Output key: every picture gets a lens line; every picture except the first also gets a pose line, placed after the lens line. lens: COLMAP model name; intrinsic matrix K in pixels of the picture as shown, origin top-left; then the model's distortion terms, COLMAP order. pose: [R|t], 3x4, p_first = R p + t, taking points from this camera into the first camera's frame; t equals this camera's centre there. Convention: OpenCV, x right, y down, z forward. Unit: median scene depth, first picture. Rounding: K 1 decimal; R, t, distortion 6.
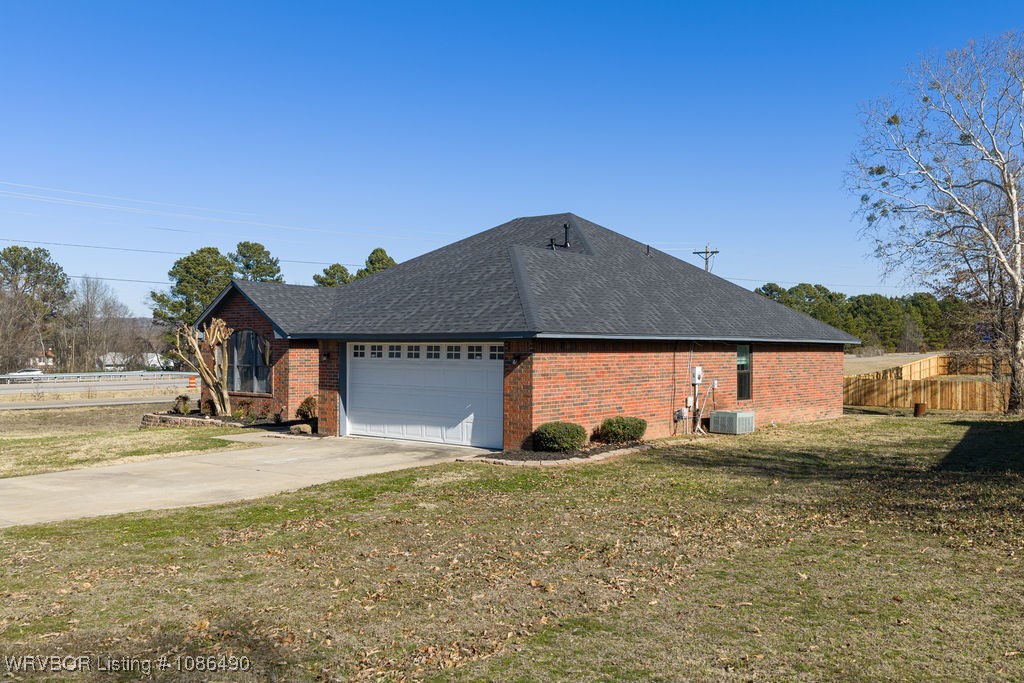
lens RADIAL K [[881.0, 0, 538.1], [0, 881.0, 339.4], [0, 0, 1]] dist [0.017416, -0.010045]
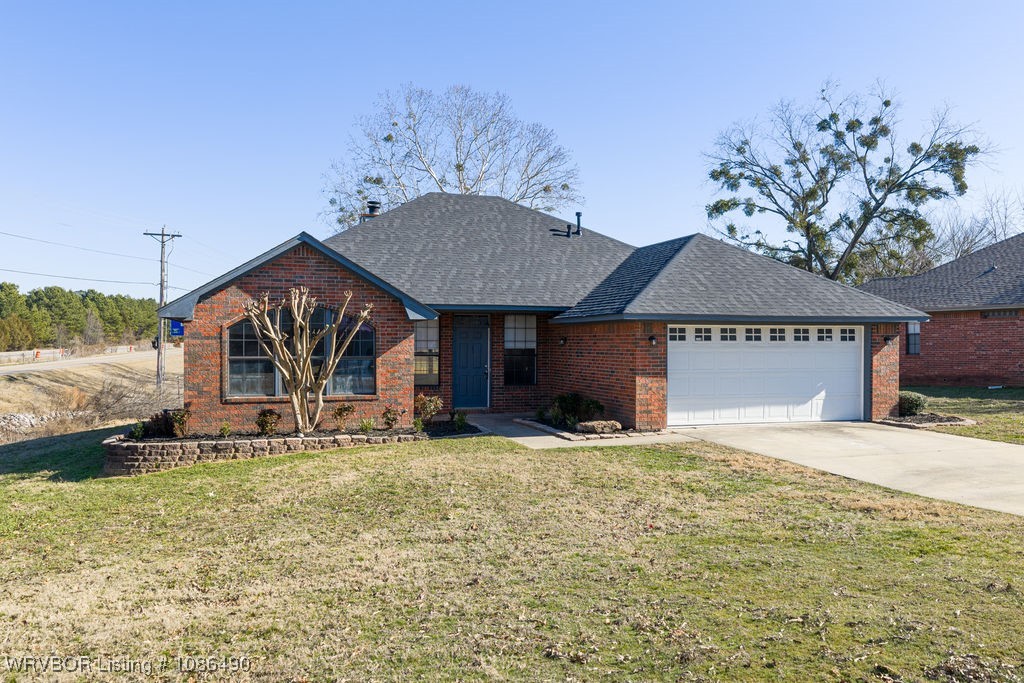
lens RADIAL K [[844.9, 0, 514.7], [0, 844.9, 339.1], [0, 0, 1]] dist [0.019753, -0.033000]
pose [[0.564253, 0.000567, 0.825602, -0.837405], [-0.004457, 0.999987, 0.002359, 0.013987], [-0.825590, -0.005011, 0.564248, 0.524335]]
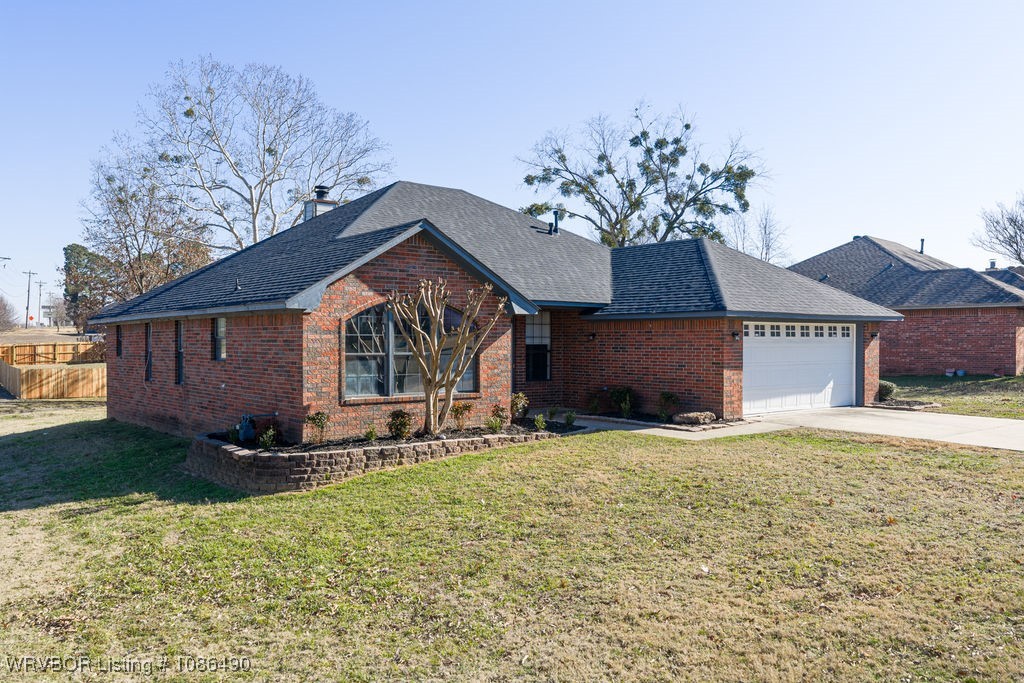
lens RADIAL K [[844.9, 0, 514.7], [0, 844.9, 339.1], [0, 0, 1]] dist [0.019753, -0.033000]
pose [[0.228142, -0.001397, 0.973627, -0.973375], [-0.006490, 0.999975, 0.002955, 0.017936], [-0.973606, -0.006993, 0.228127, 0.843118]]
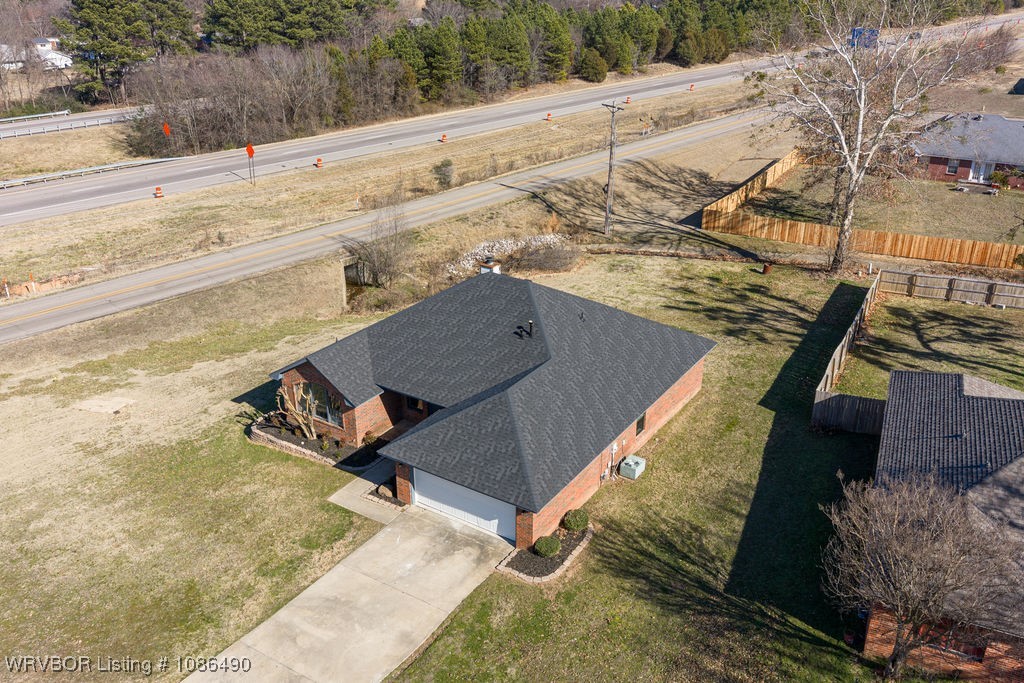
lens RADIAL K [[844.9, 0, 514.7], [0, 844.9, 339.1], [0, 0, 1]] dist [0.019753, -0.033000]
pose [[0.995365, -0.044115, 0.085459, -0.123647], [0.004921, 0.910788, 0.412845, -0.720892], [-0.096048, -0.410511, 0.906783, -0.333052]]
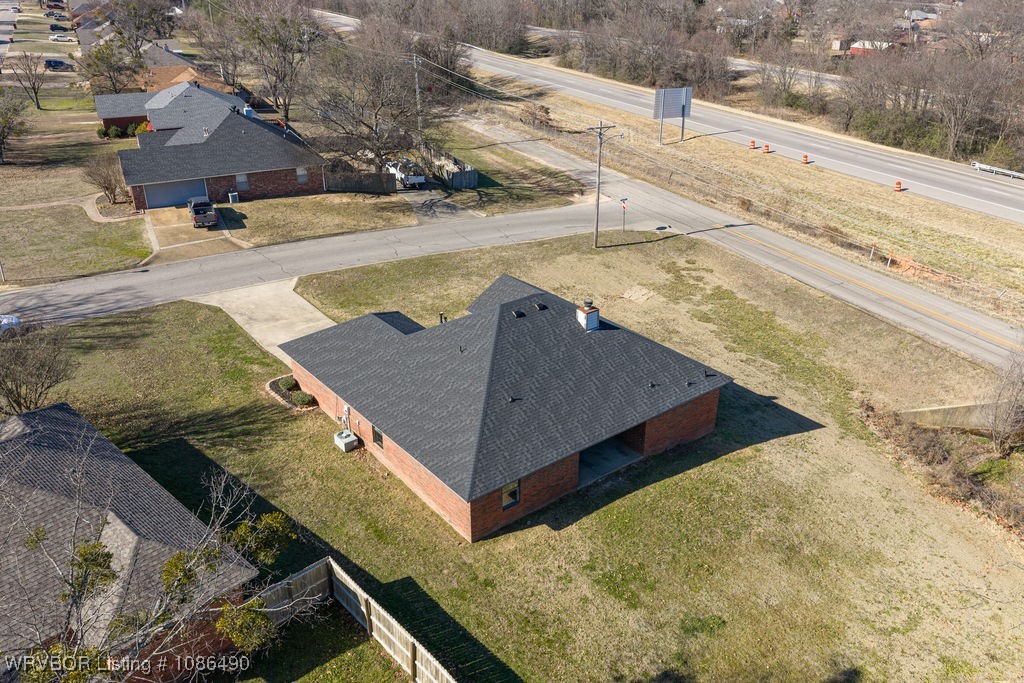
lens RADIAL K [[844.9, 0, 514.7], [0, 844.9, 339.1], [0, 0, 1]] dist [0.019753, -0.033000]
pose [[-0.225276, 0.415429, -0.881289, 1.477957], [0.005795, 0.905095, 0.425170, -0.788293], [0.974278, 0.090673, -0.206304, 1.513961]]
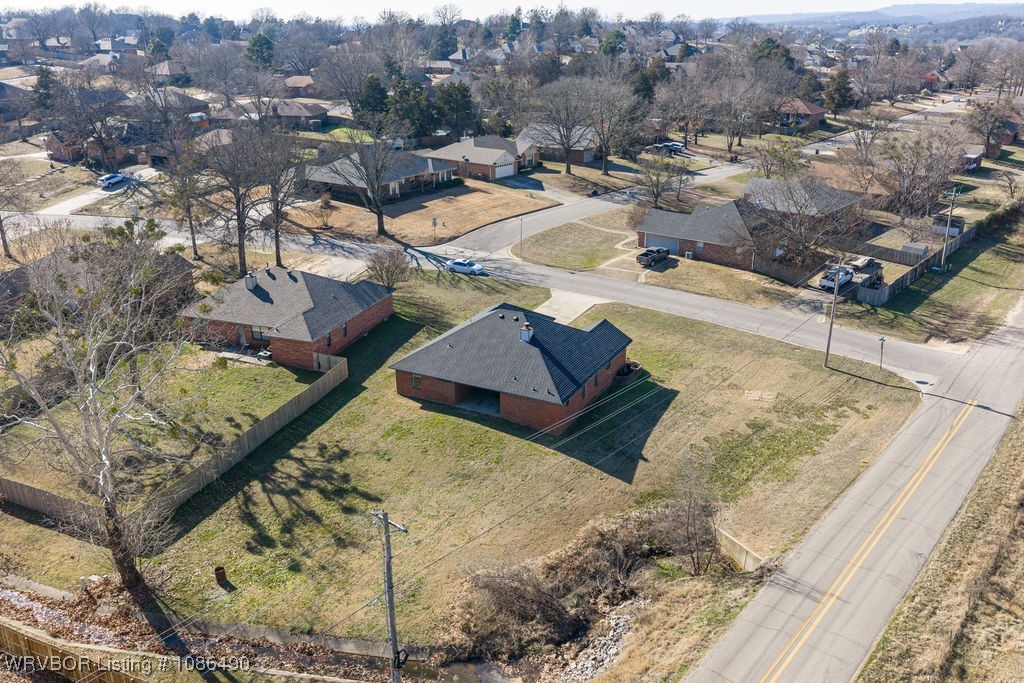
lens RADIAL K [[844.9, 0, 514.7], [0, 844.9, 339.1], [0, 0, 1]] dist [0.019753, -0.033000]
pose [[-0.982162, 0.066931, -0.175723, 0.510097], [0.002039, 0.938244, 0.345969, -1.073371], [0.188027, 0.339439, -0.921643, 3.873877]]
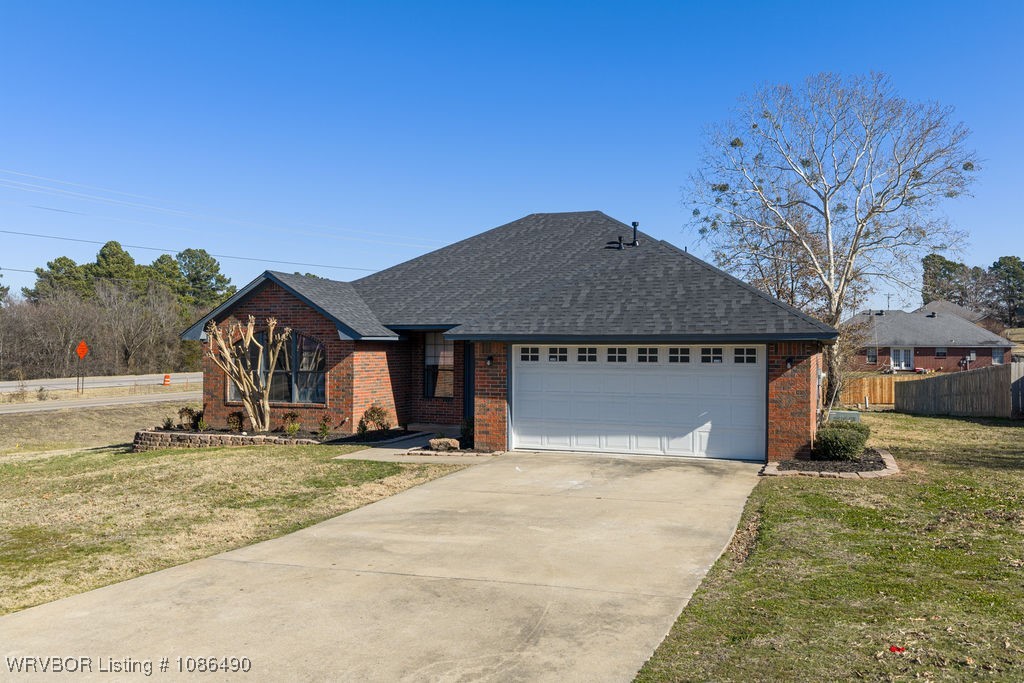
lens RADIAL K [[844.9, 0, 514.7], [0, 844.9, 339.1], [0, 0, 1]] dist [0.019753, -0.033000]
pose [[0.950958, 0.001705, 0.309316, -0.391621], [-0.001361, 0.999998, -0.001329, -0.000610], [-0.309318, 0.000843, 0.950958, 0.161077]]
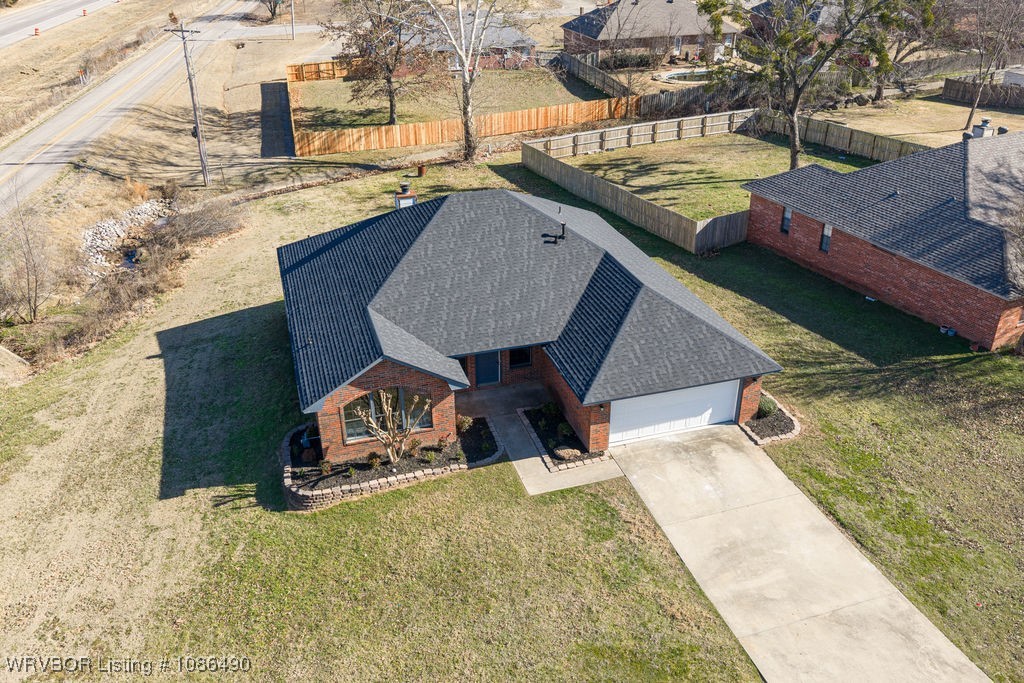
lens RADIAL K [[844.9, 0, 514.7], [0, 844.9, 339.1], [0, 0, 1]] dist [0.019753, -0.033000]
pose [[0.562755, -0.390272, 0.728694, -1.058535], [0.004724, 0.883034, 0.469285, -0.600249], [-0.826610, -0.260650, 0.498776, 0.375800]]
